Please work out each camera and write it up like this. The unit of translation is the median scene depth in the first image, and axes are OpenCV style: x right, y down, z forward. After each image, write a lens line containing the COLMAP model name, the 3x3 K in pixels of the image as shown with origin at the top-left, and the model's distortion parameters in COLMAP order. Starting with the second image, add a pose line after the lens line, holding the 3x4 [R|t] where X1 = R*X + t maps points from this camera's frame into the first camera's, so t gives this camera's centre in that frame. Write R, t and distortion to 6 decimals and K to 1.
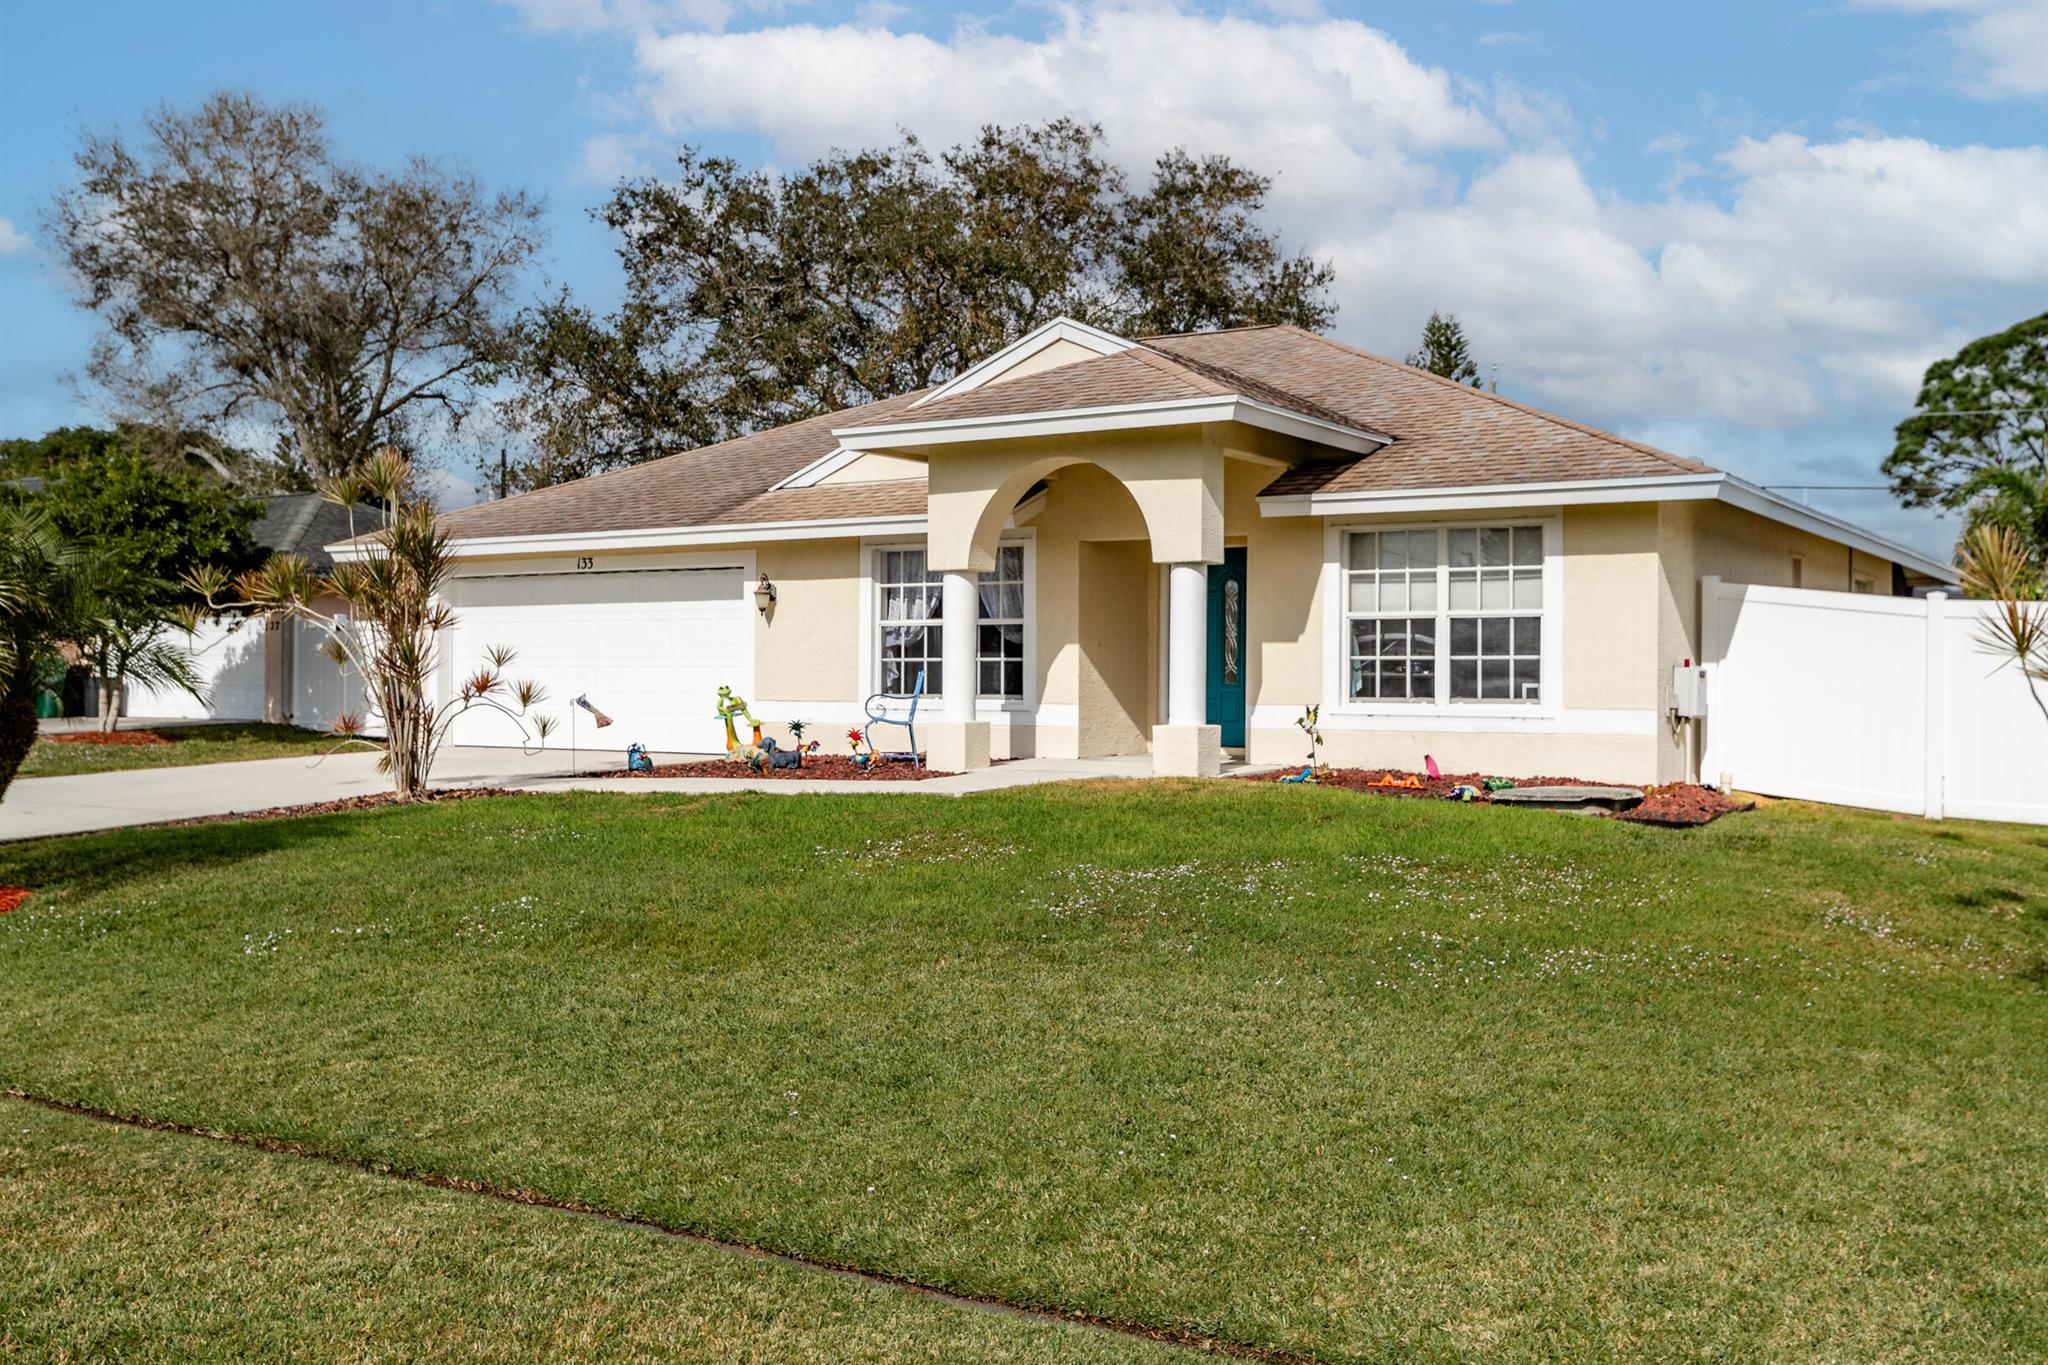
lens RADIAL K [[2037.5, 0, 1066.0], [0, 2037.5, 672.2], [0, 0, 1]] dist [-0.044592, 0.017767]
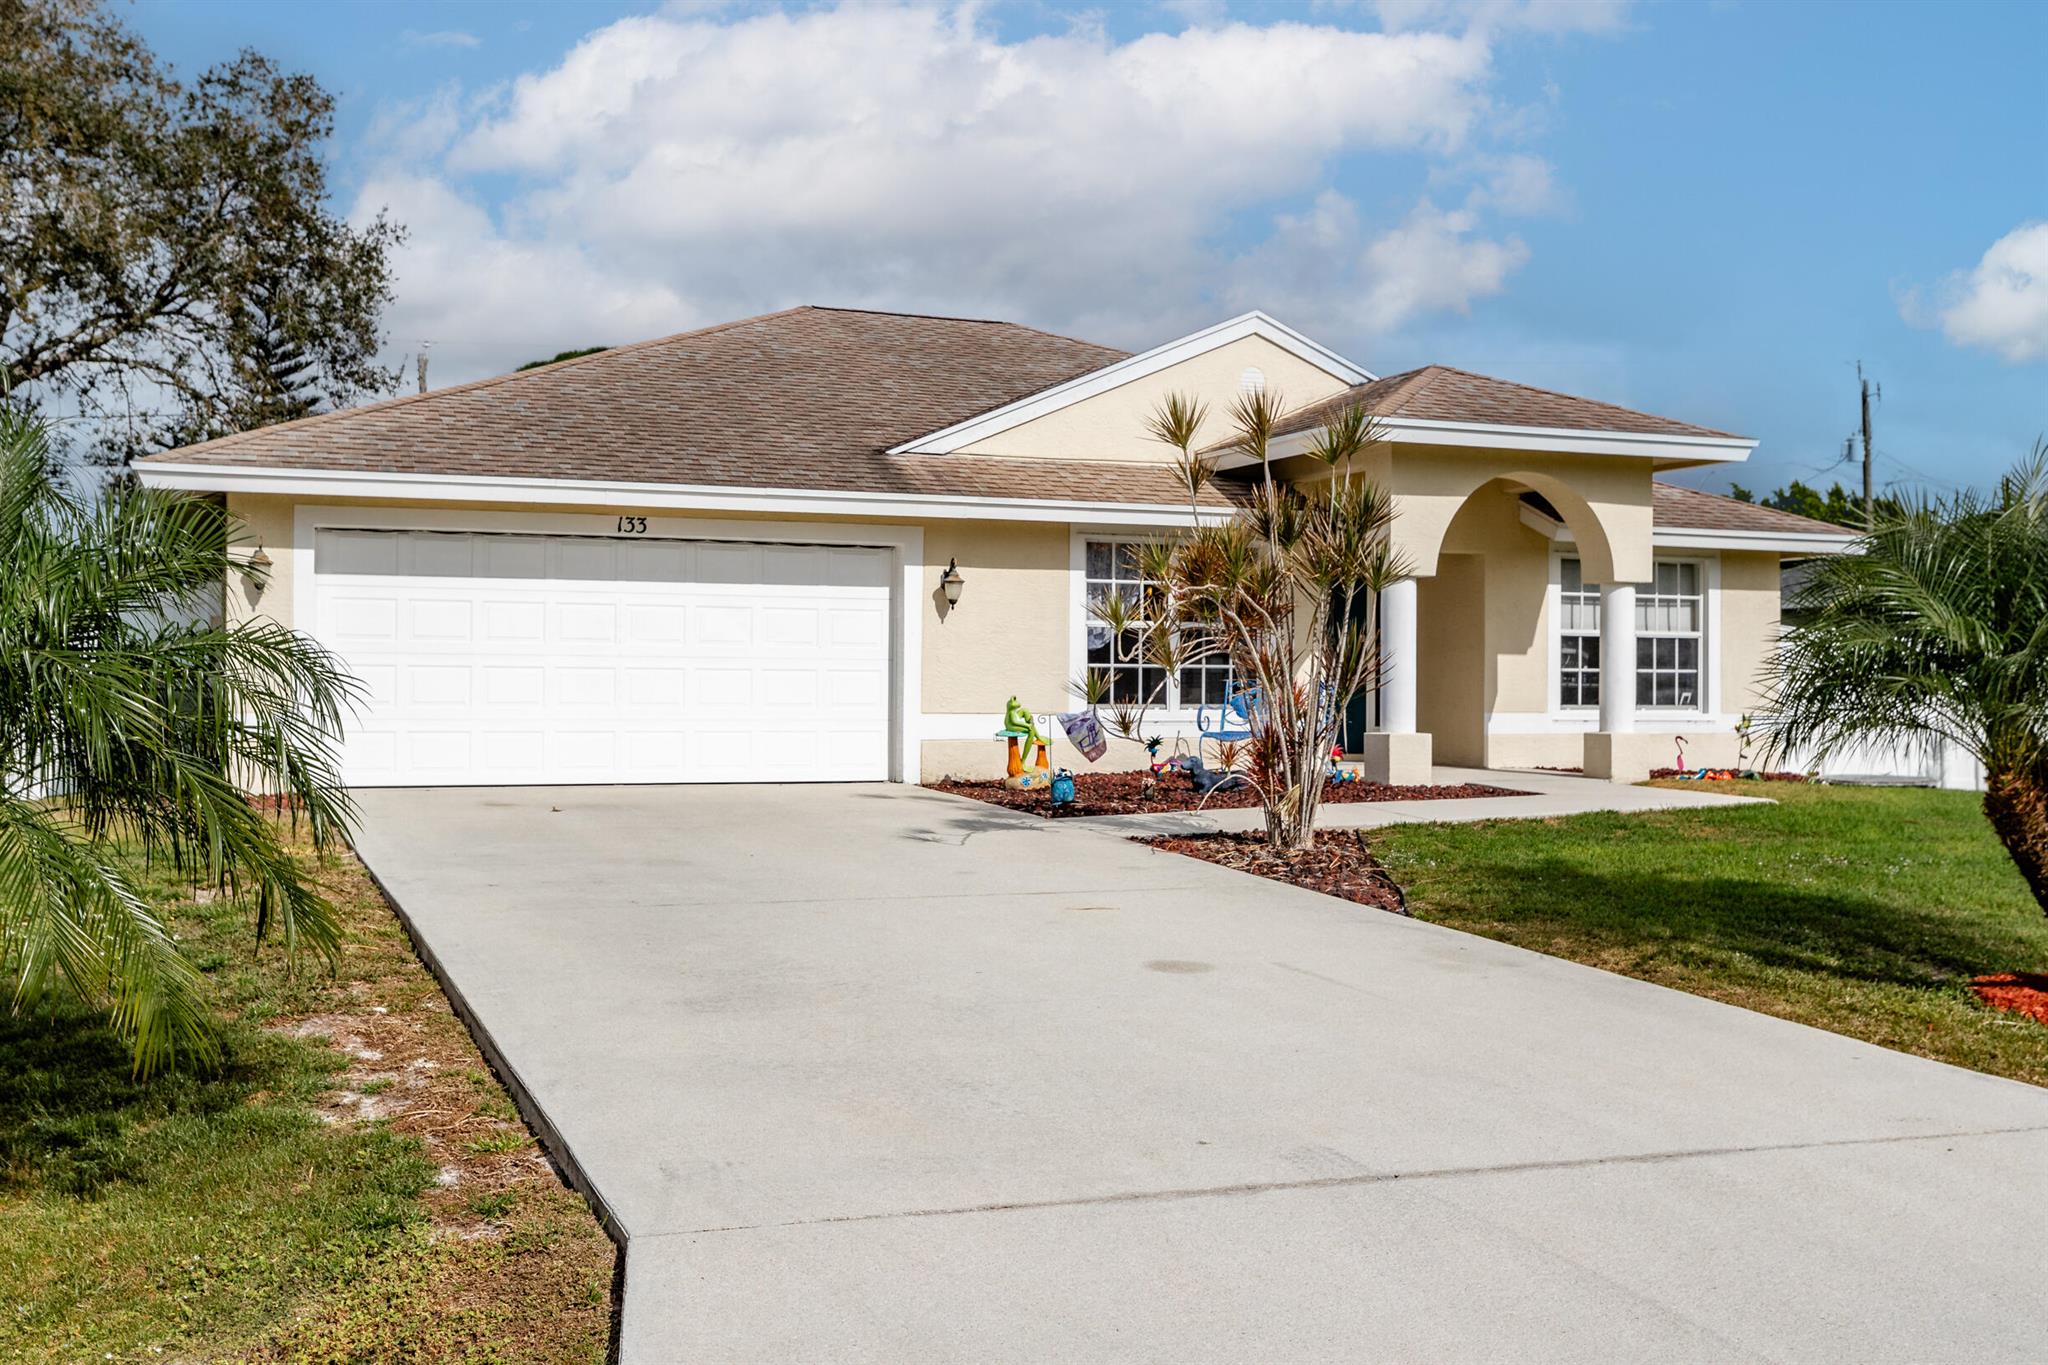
lens RADIAL K [[1980.1, 0, 1024.0], [0, 1980.1, 682.5], [0, 0, 1]] dist [0.000969, 0.008245]
pose [[0.585698, 0.001975, 0.810527, -0.940910], [-0.008131, 0.999961, 0.003439, -0.001388], [-0.810489, -0.008604, 0.585691, 0.615511]]
